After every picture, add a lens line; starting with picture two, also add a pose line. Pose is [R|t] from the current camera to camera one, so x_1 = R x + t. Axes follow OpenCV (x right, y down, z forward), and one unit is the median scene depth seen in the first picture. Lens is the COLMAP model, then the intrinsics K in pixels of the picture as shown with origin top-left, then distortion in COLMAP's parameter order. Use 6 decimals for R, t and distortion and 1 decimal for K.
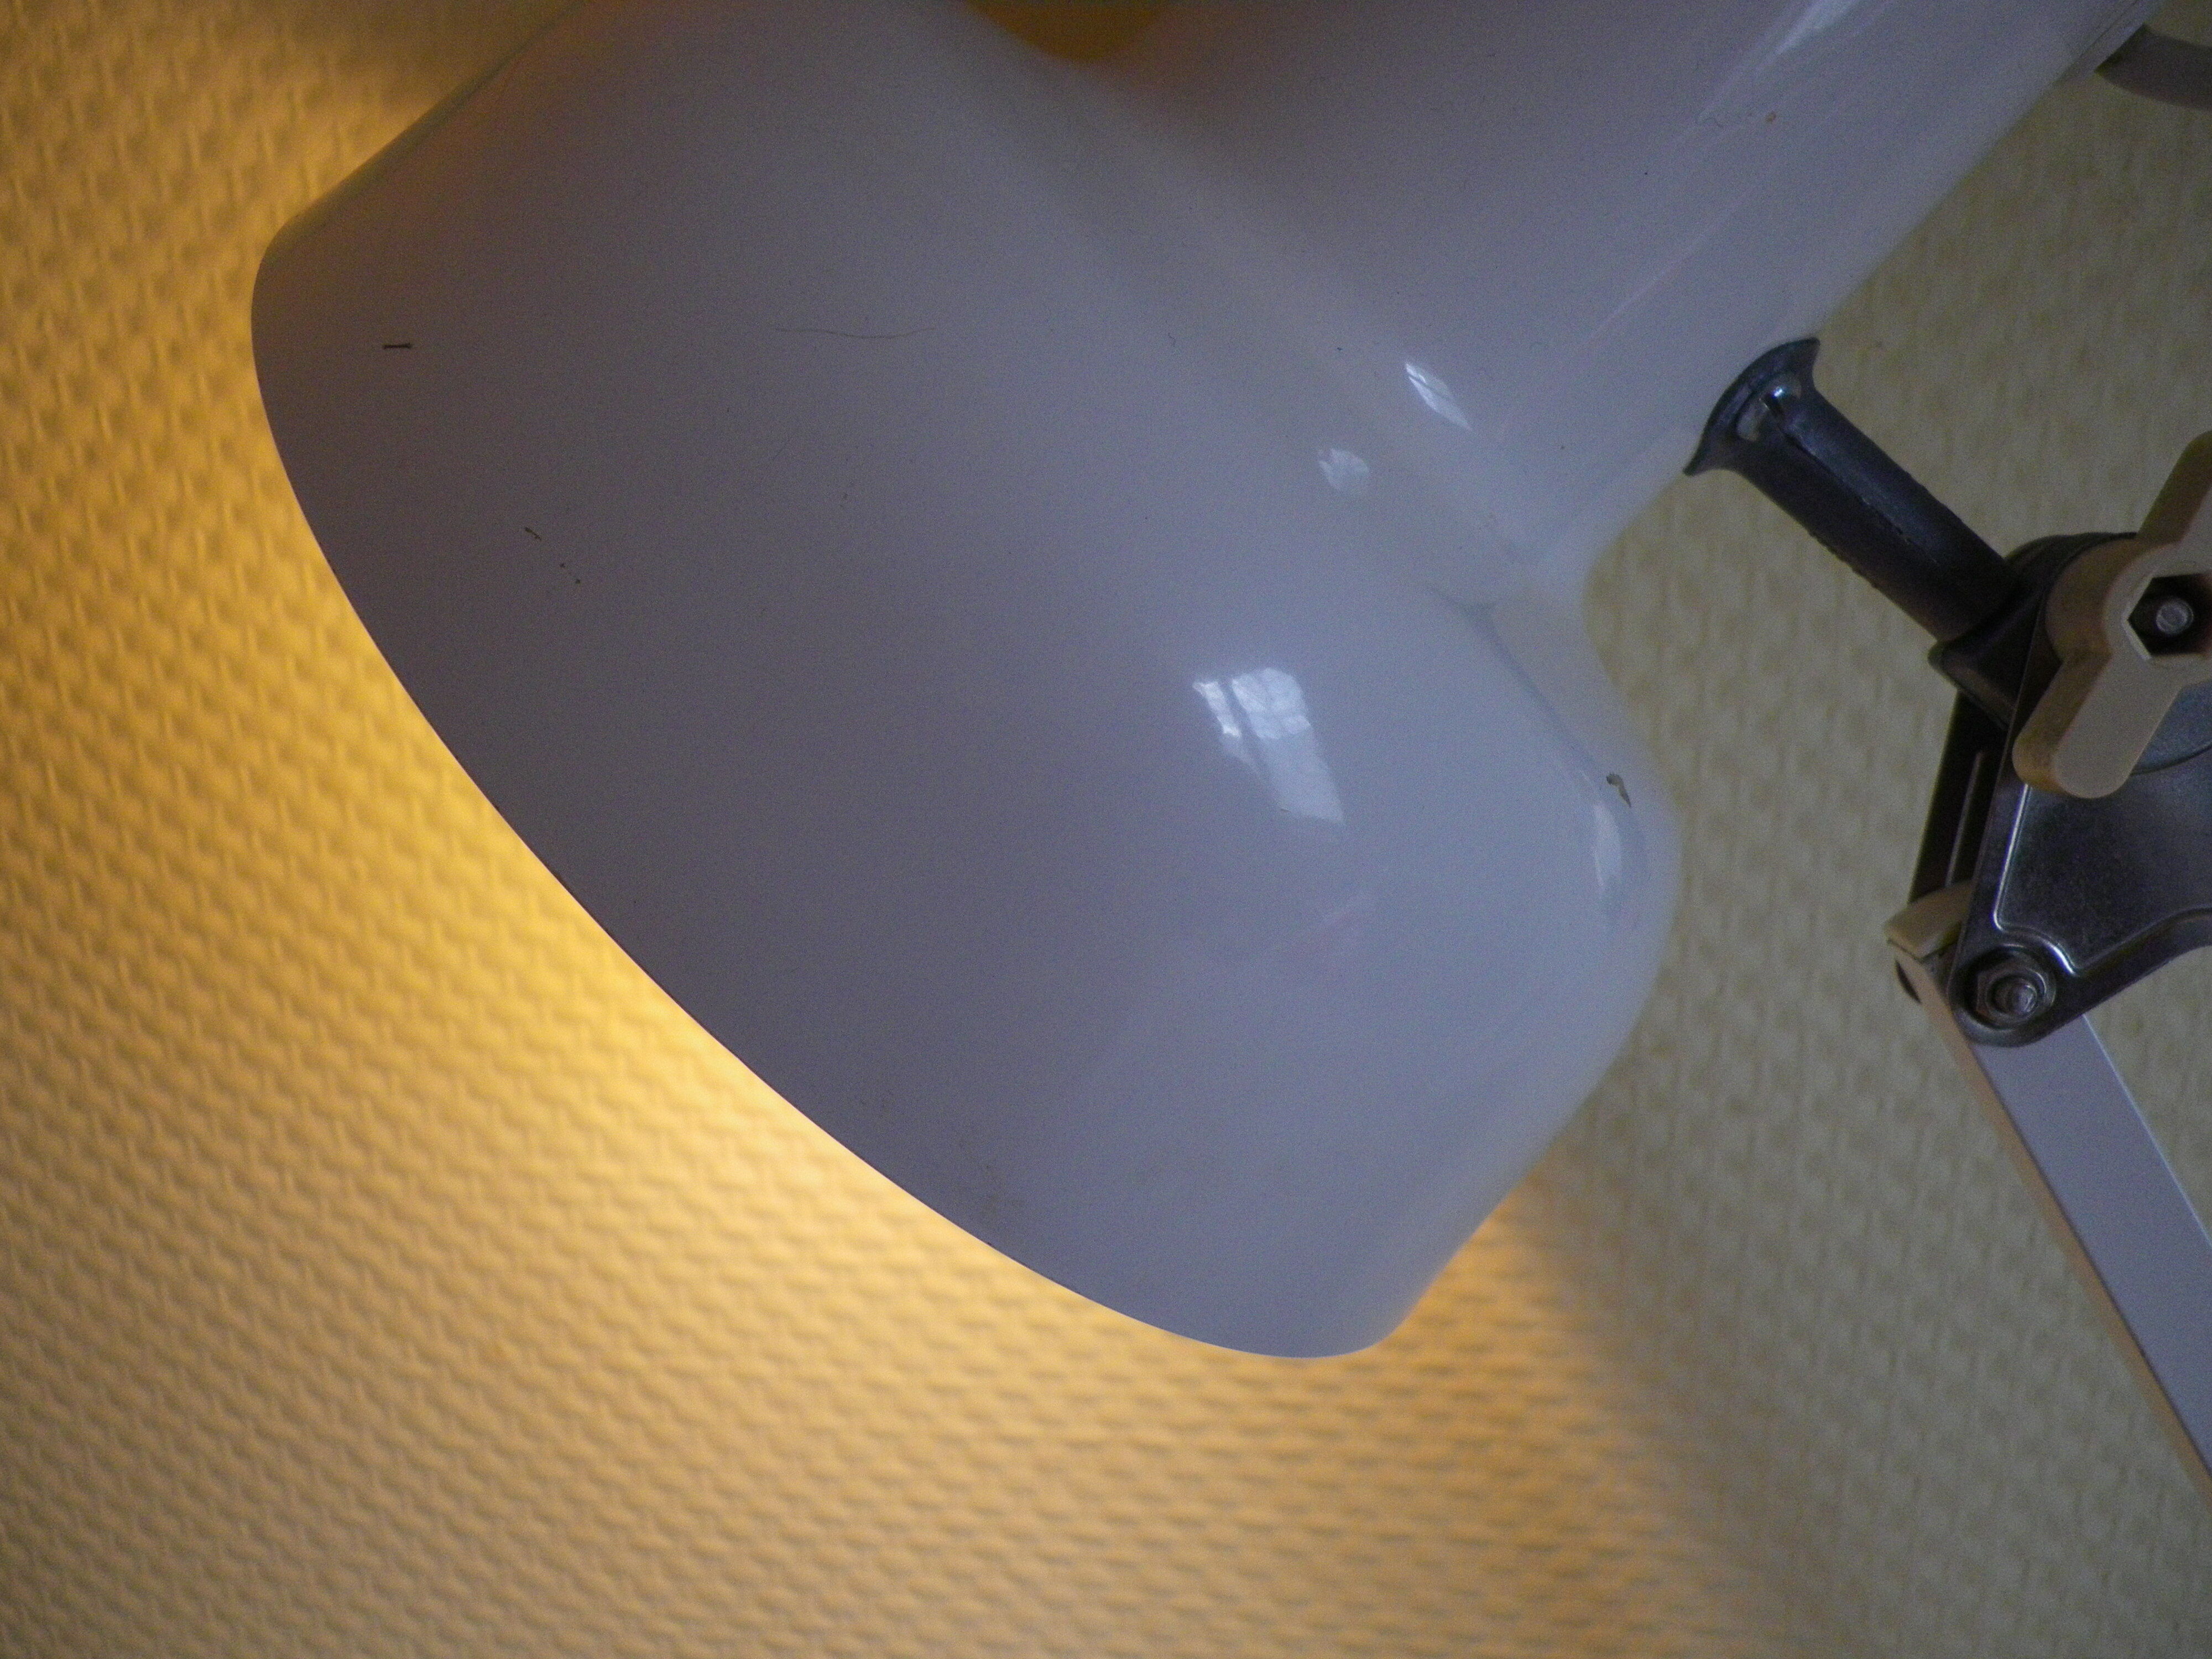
lens RADIAL K [[1687.7, 0, 1118.3], [0, 1687.7, 816.1], [0, 0, 1]] dist [0.010674, -0.007920]
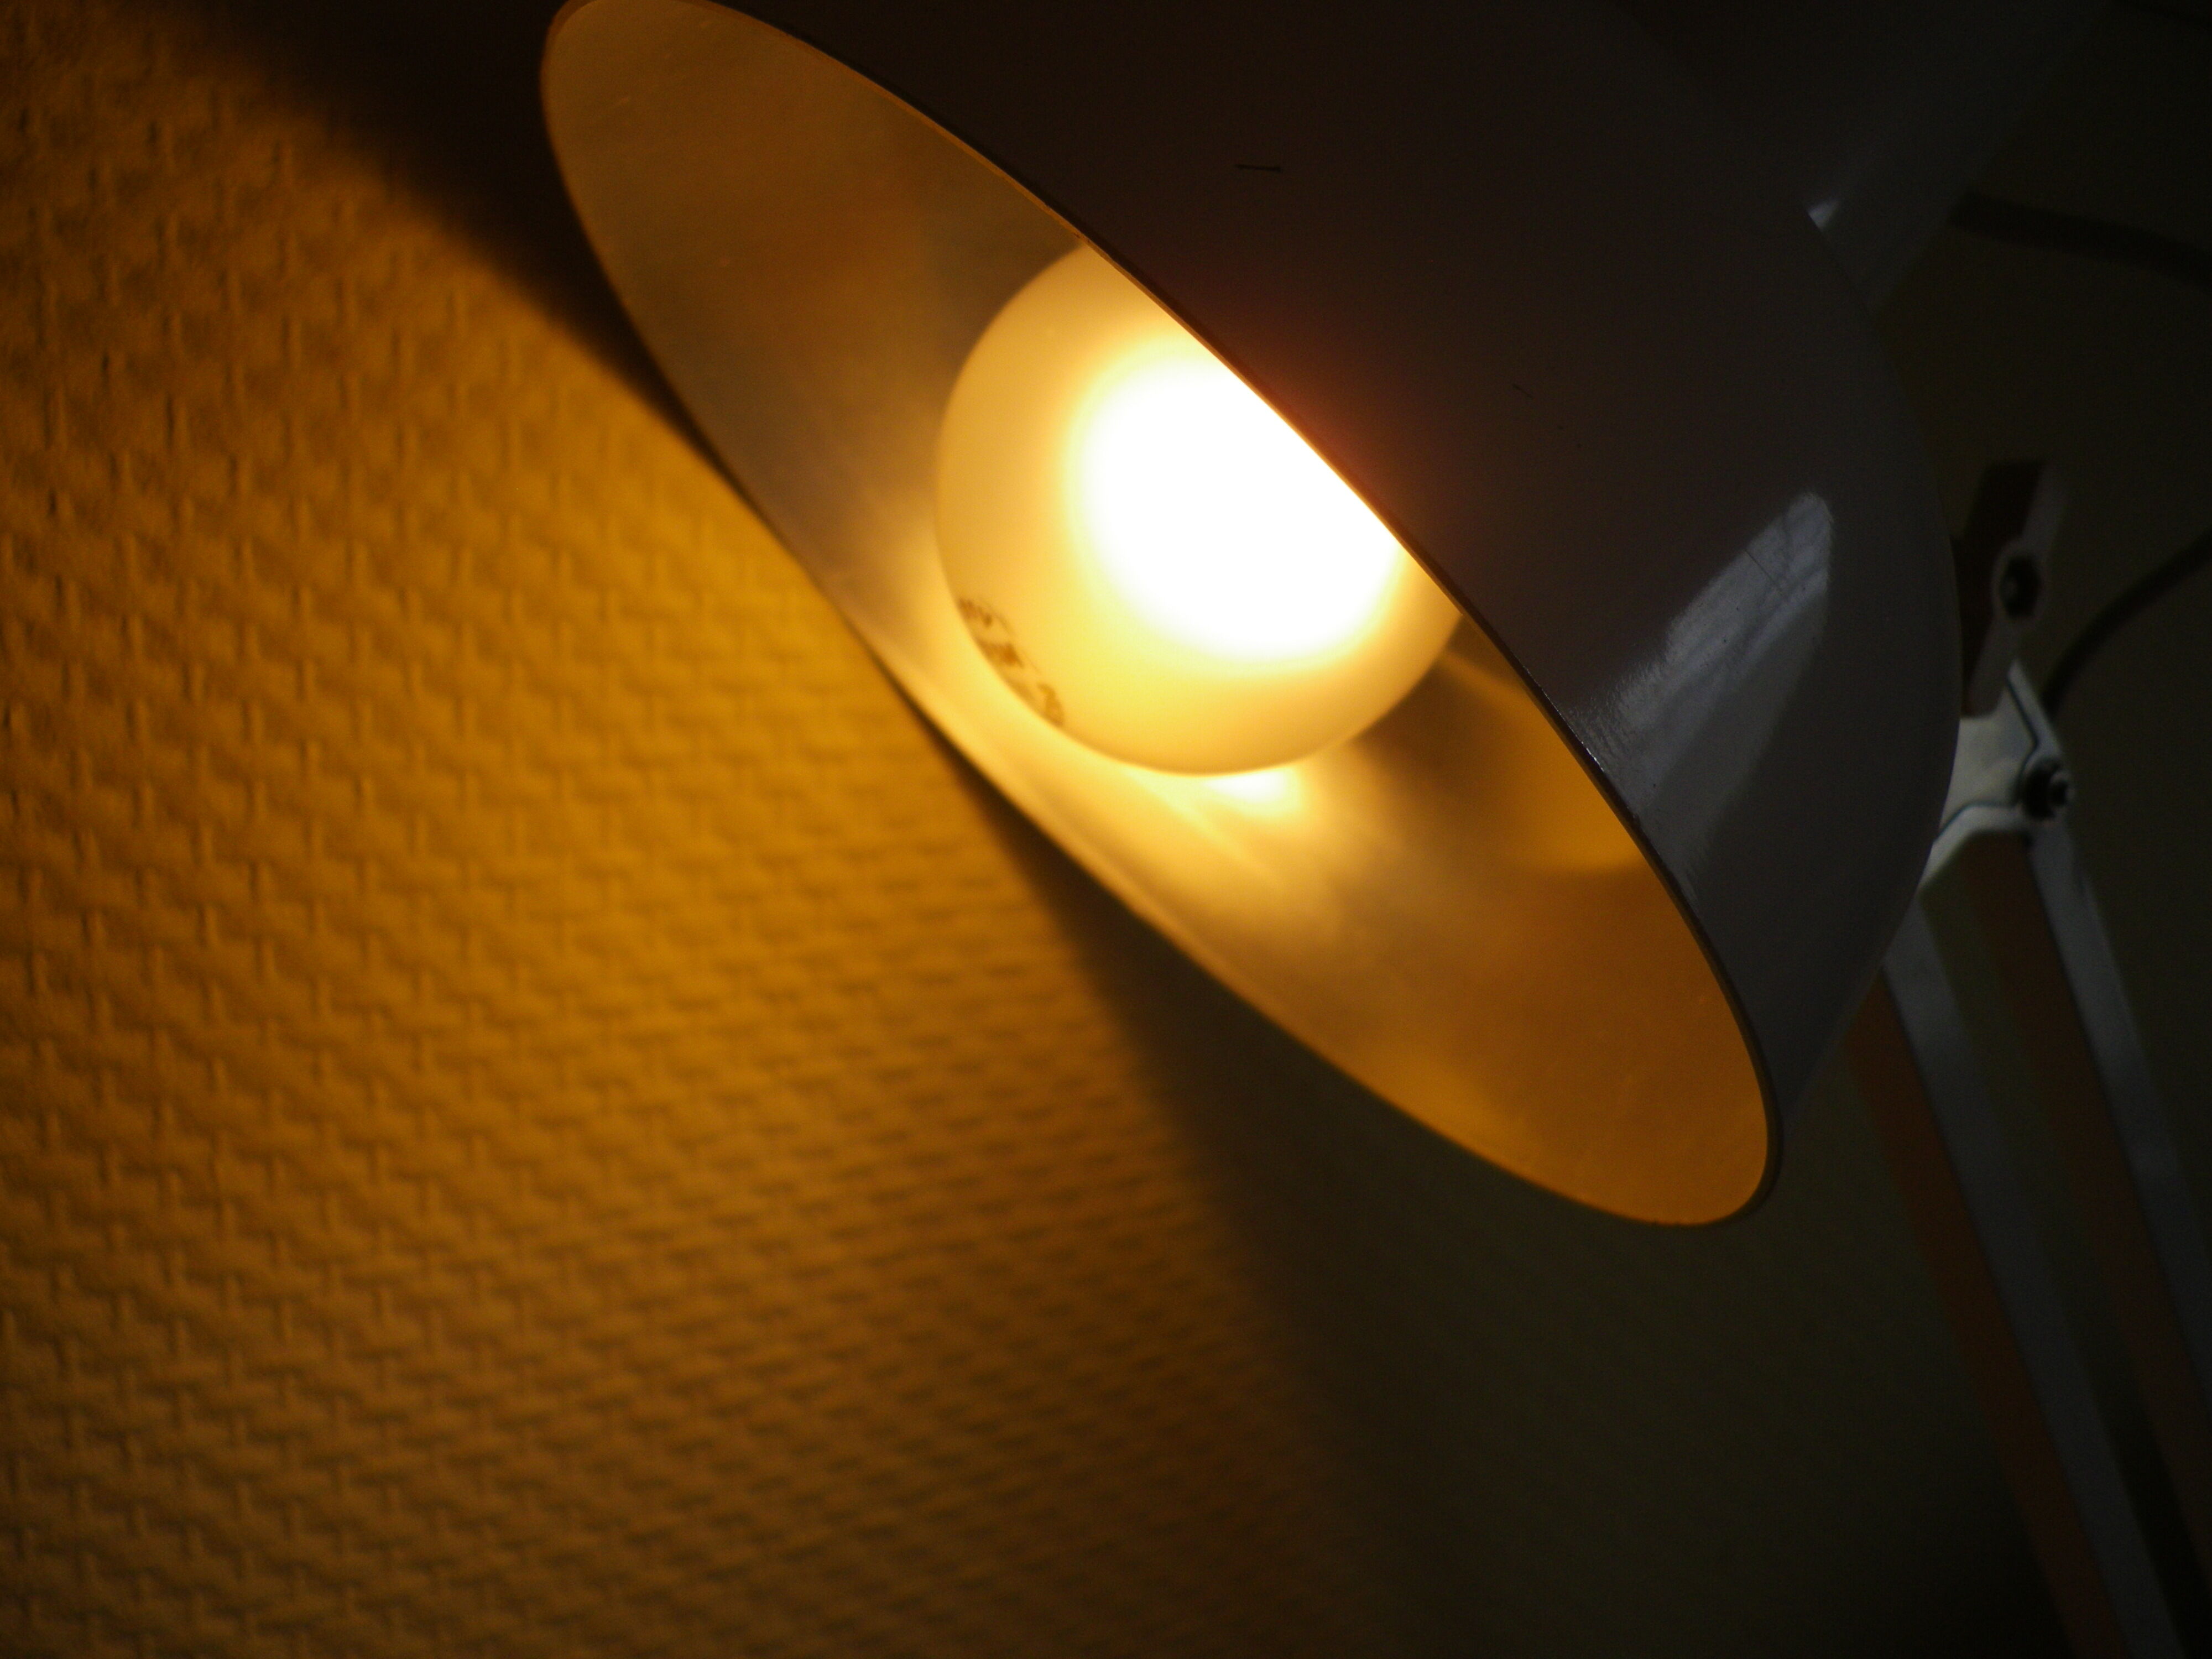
lens RADIAL K [[1687.7, 0, 1099.4], [0, 1687.7, 819.2], [0, 0, 1]] dist [0.010674, -0.007920]
pose [[0.805822, -0.049001, 0.590127, -0.411513], [0.084529, 0.995883, -0.032732, 0.028009], [-0.586094, 0.076259, 0.806646, 0.158411]]
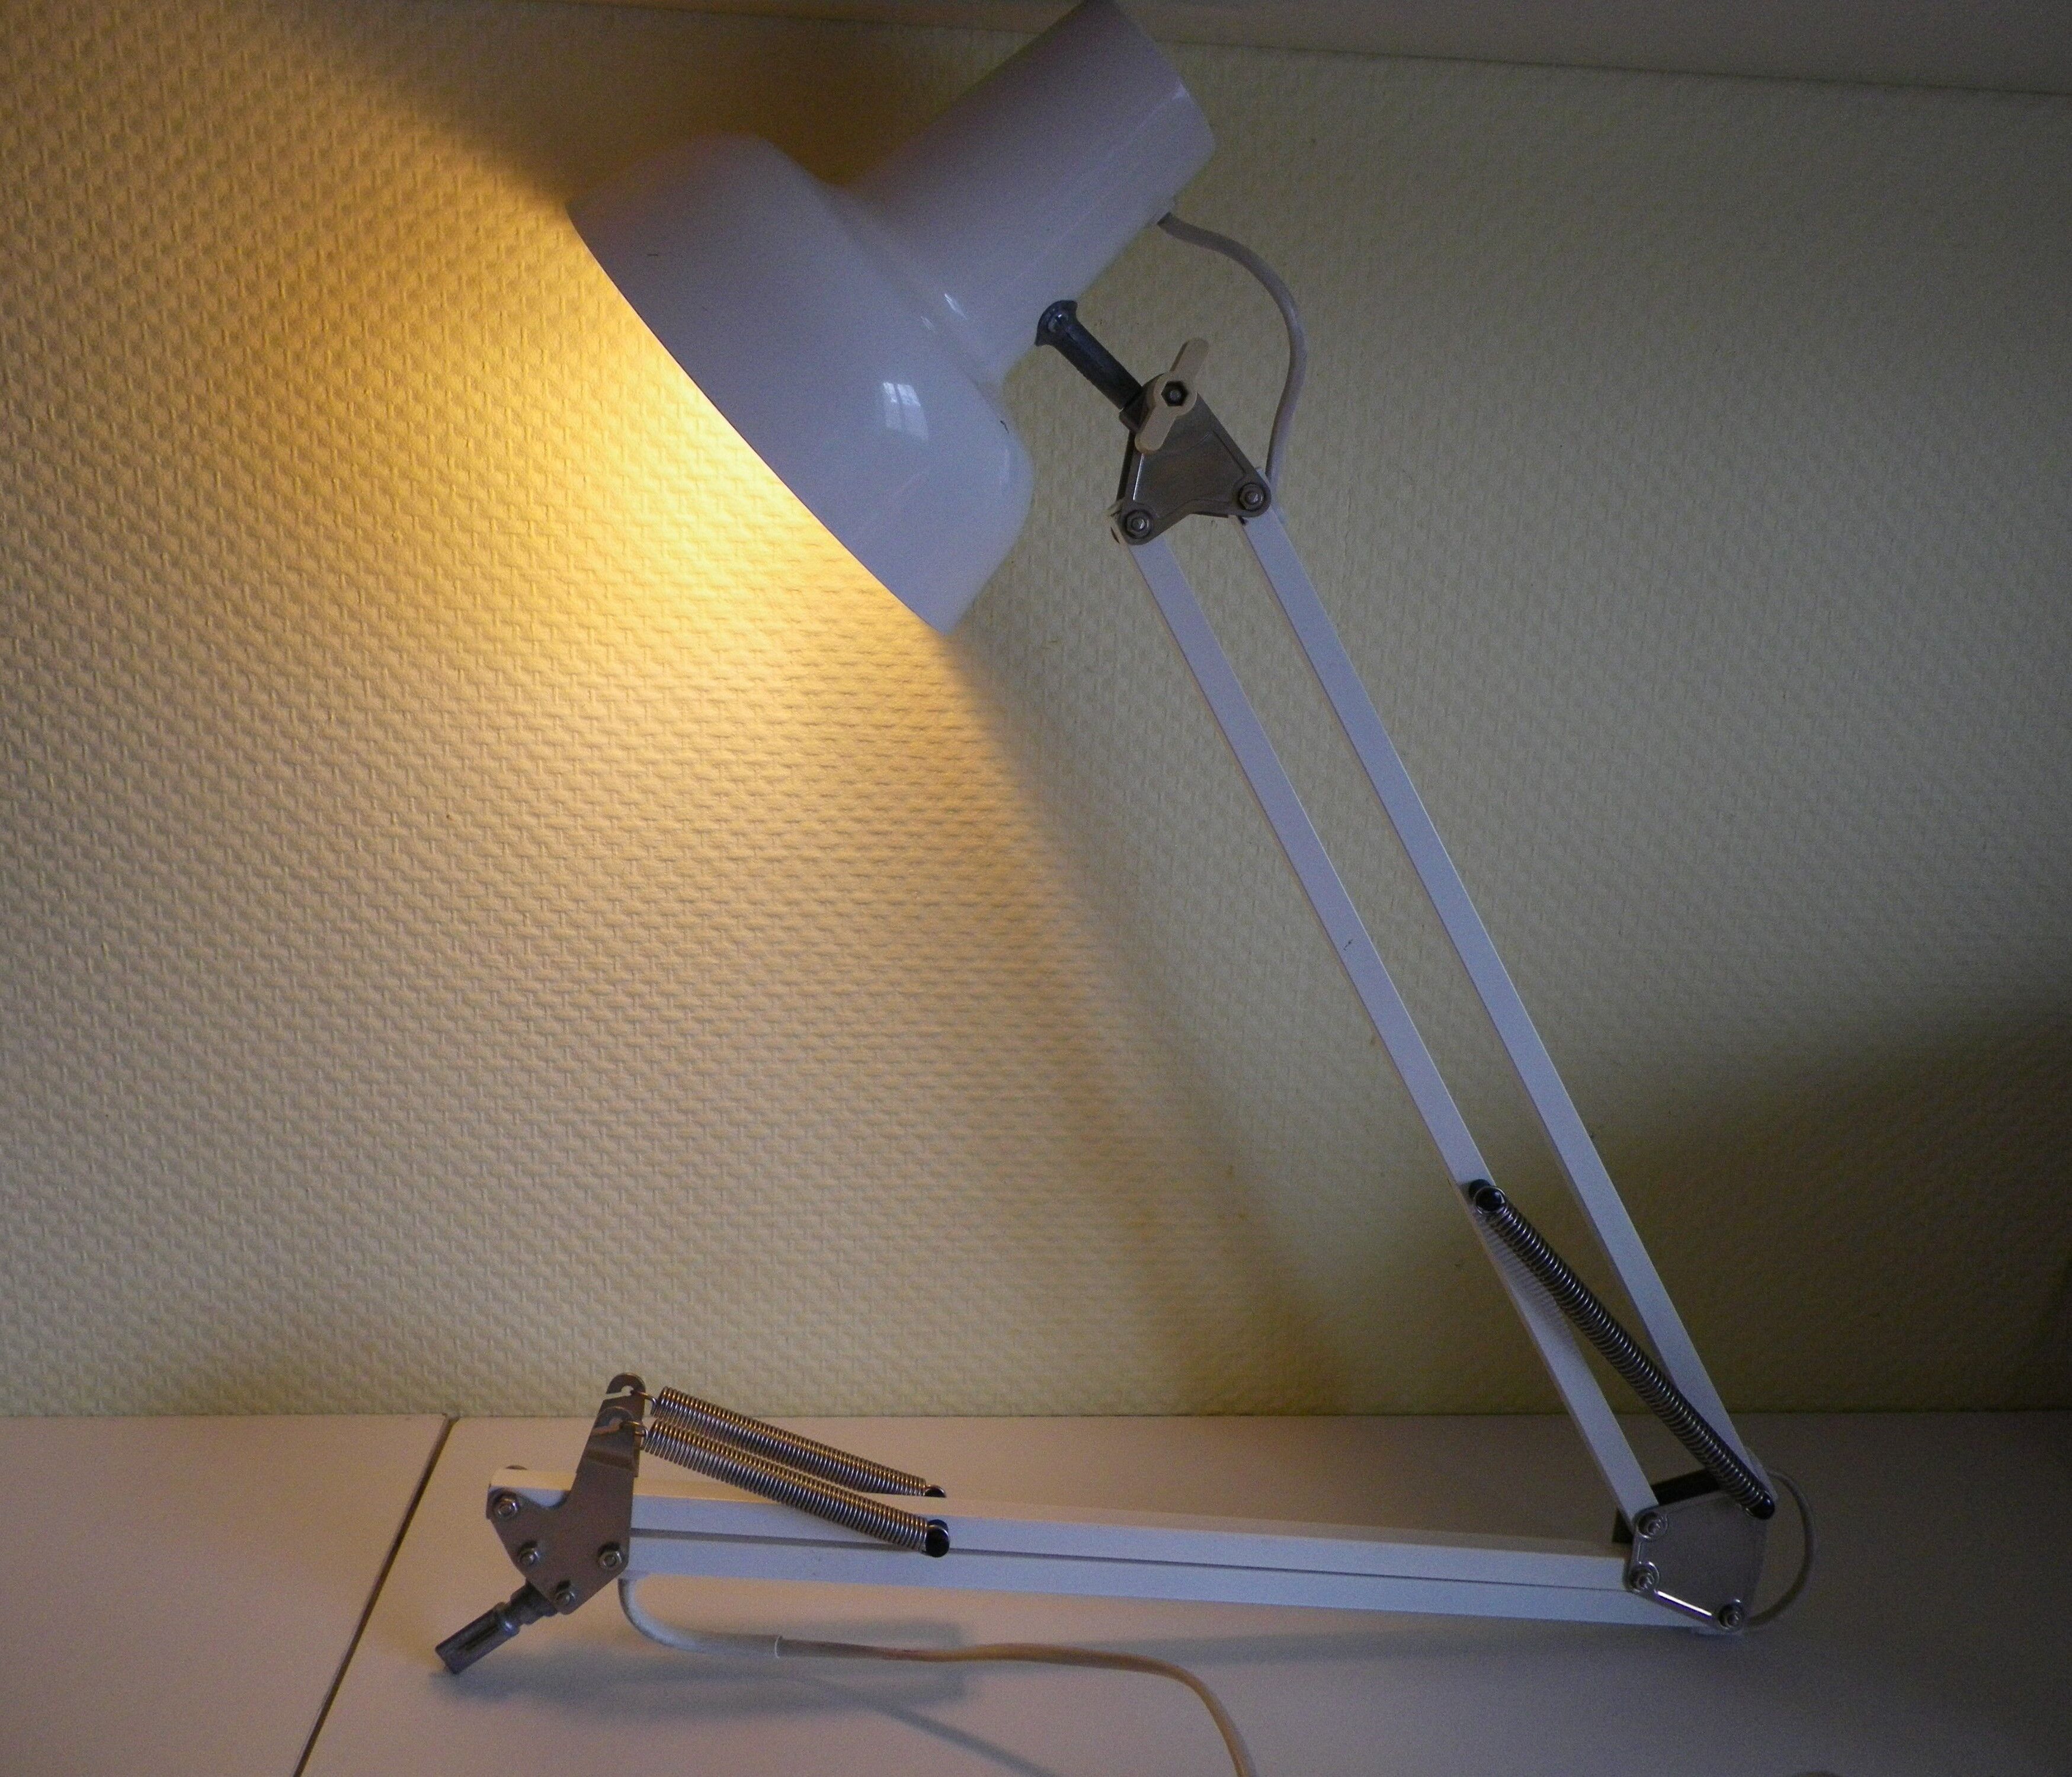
lens RADIAL K [[1851.0, 0, 1099.8], [0, 1851.0, 888.8], [0, 0, 1]] dist [-0.001549, 0.018997]
pose [[0.967537, 0.012427, 0.252423, -0.200094], [-0.009793, 0.999884, -0.011689, 0.434000], [-0.252538, 0.008837, 0.967547, -1.189315]]
